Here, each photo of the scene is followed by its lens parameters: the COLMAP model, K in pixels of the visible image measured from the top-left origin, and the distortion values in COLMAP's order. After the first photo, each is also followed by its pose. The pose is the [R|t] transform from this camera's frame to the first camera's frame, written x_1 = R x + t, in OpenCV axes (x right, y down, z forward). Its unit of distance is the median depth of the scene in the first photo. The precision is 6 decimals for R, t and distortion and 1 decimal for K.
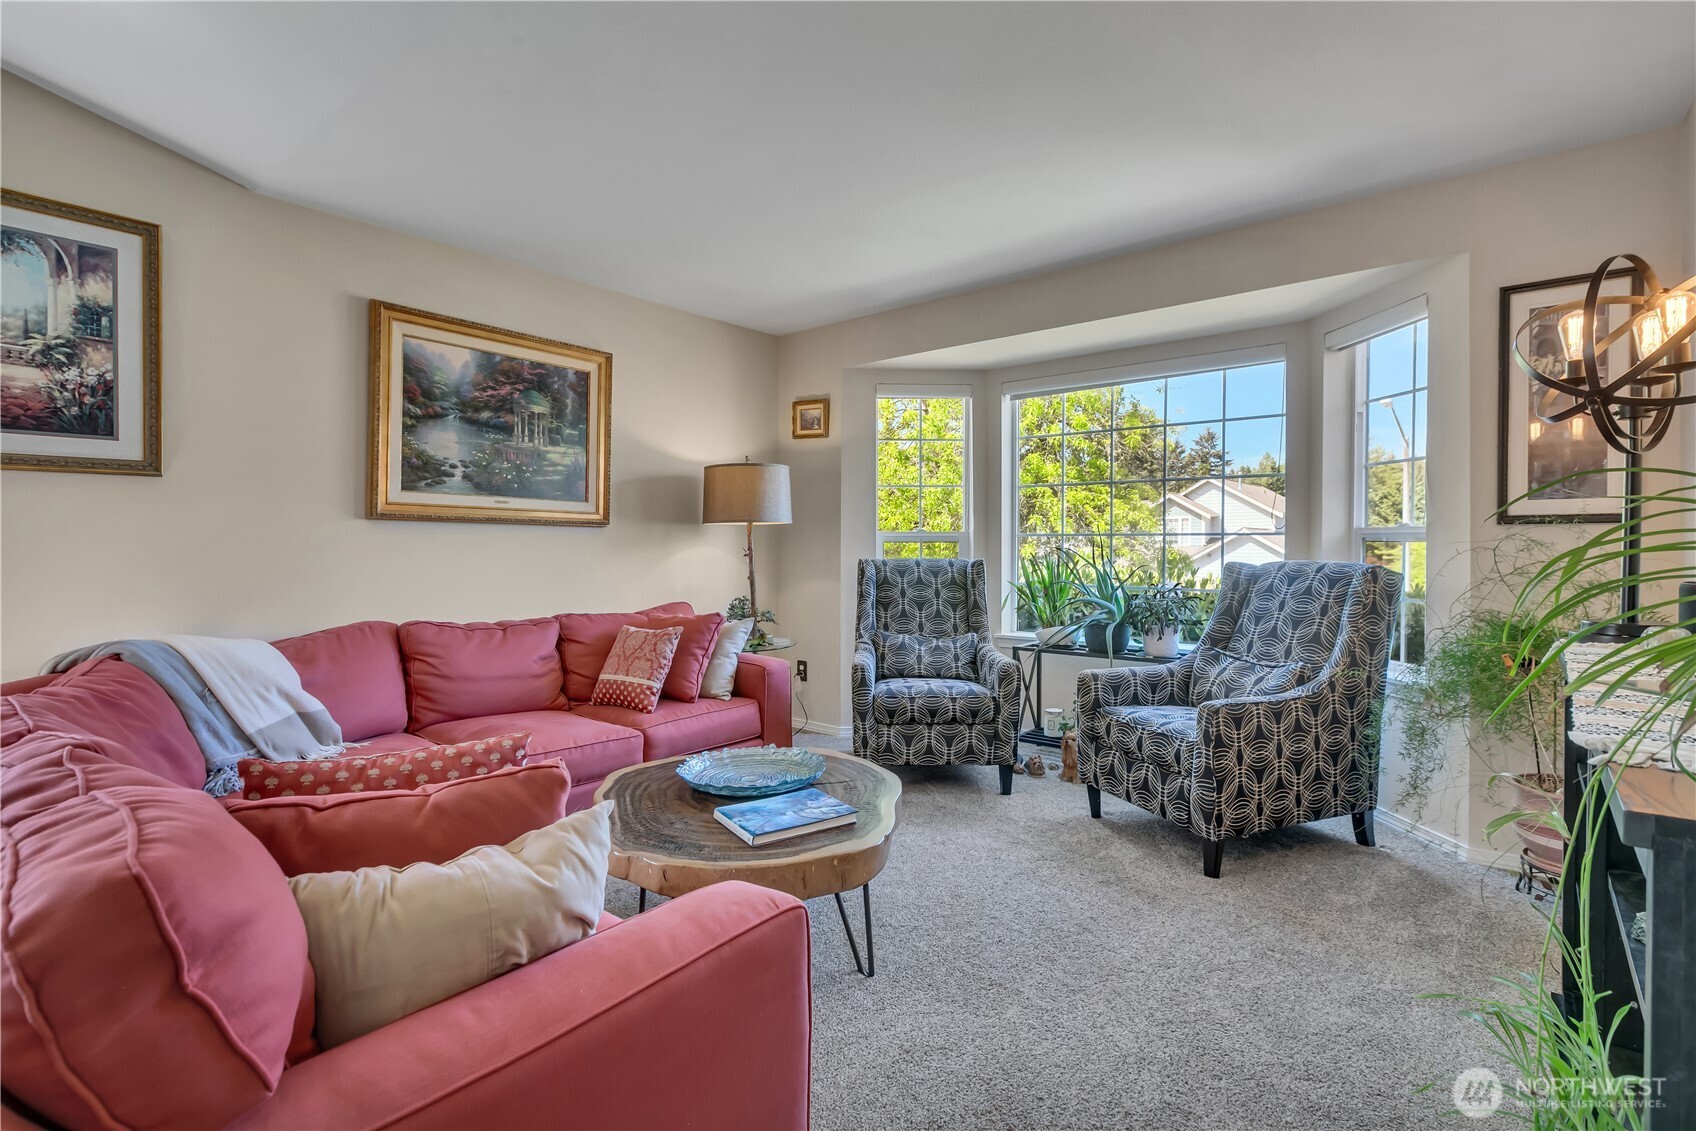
lens RADIAL K [[791.7, 0, 862.4], [0, 791.7, 545.4], [0, 0, 1]] dist [0.000716, 0.000035]
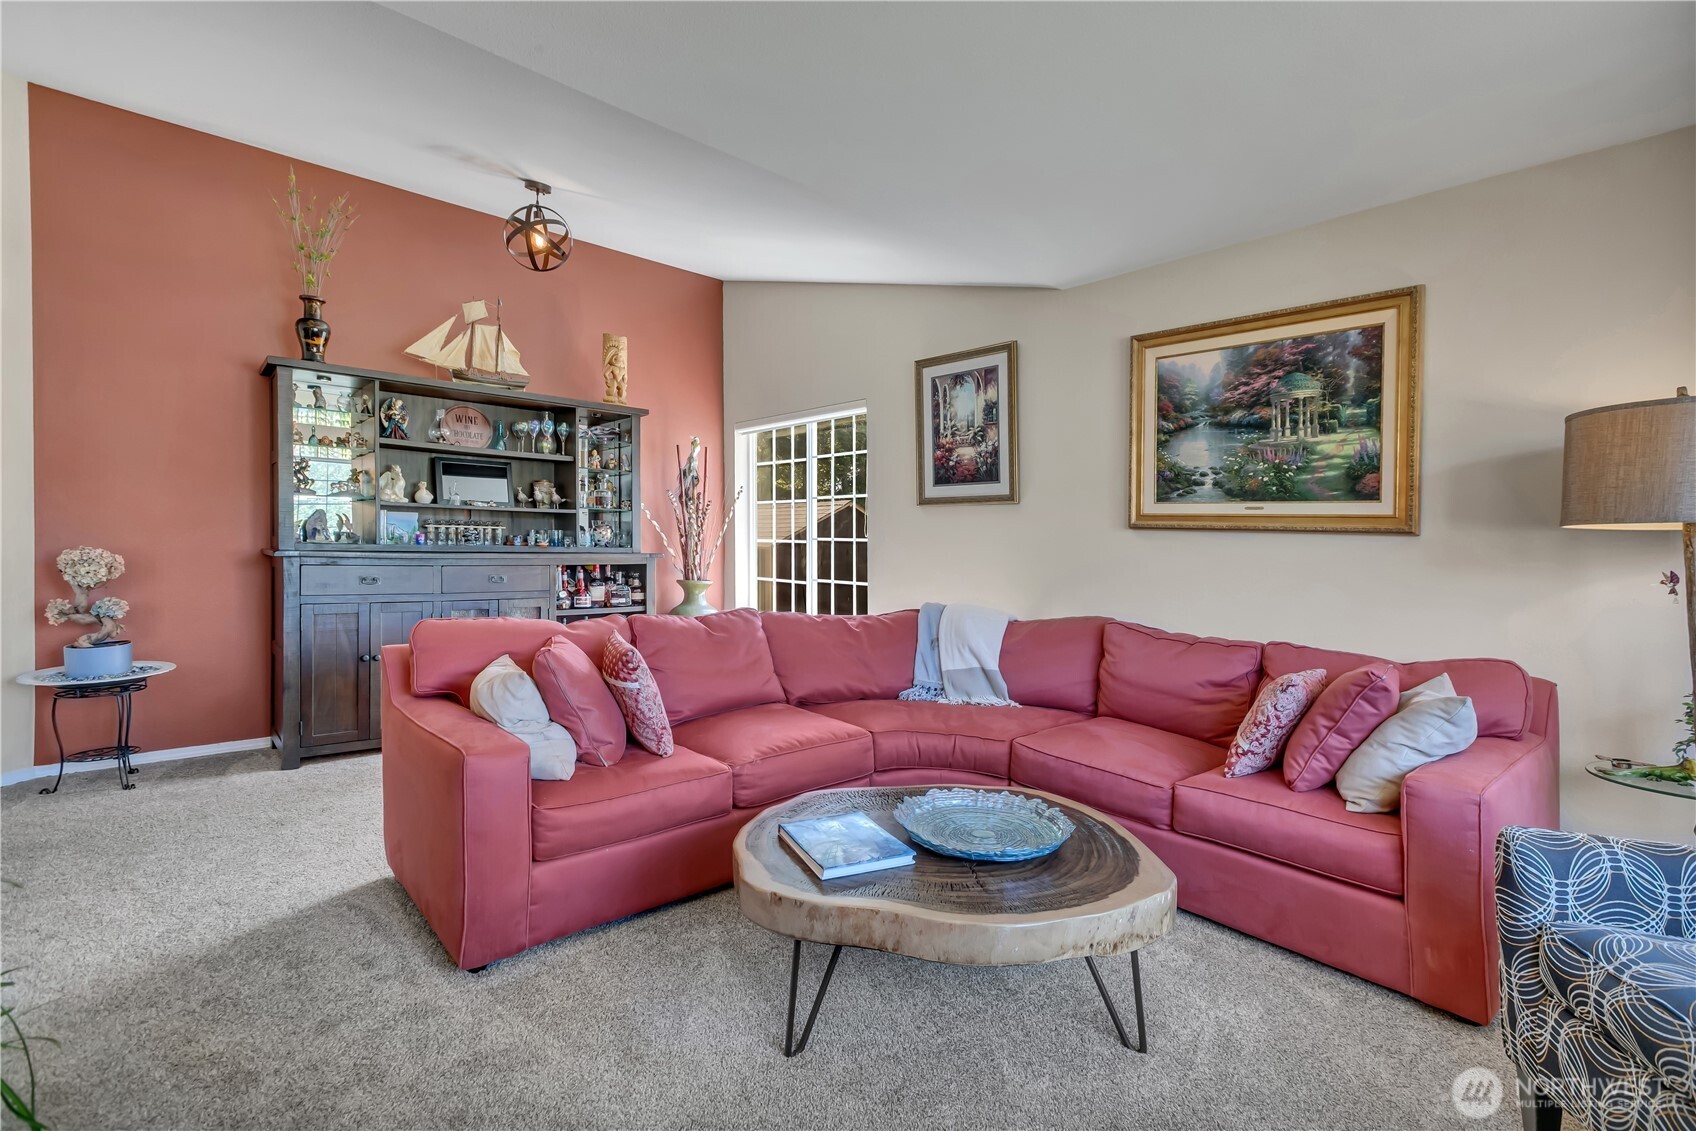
lens RADIAL K [[791.7, 0, 862.4], [0, 791.7, 545.4], [0, 0, 1]] dist [0.000716, 0.000035]
pose [[-0.159342, 0.008331, -0.987188, 0.512067], [-0.022445, 0.999675, 0.012059, -0.014009], [0.986968, 0.024079, -0.159103, 0.725557]]
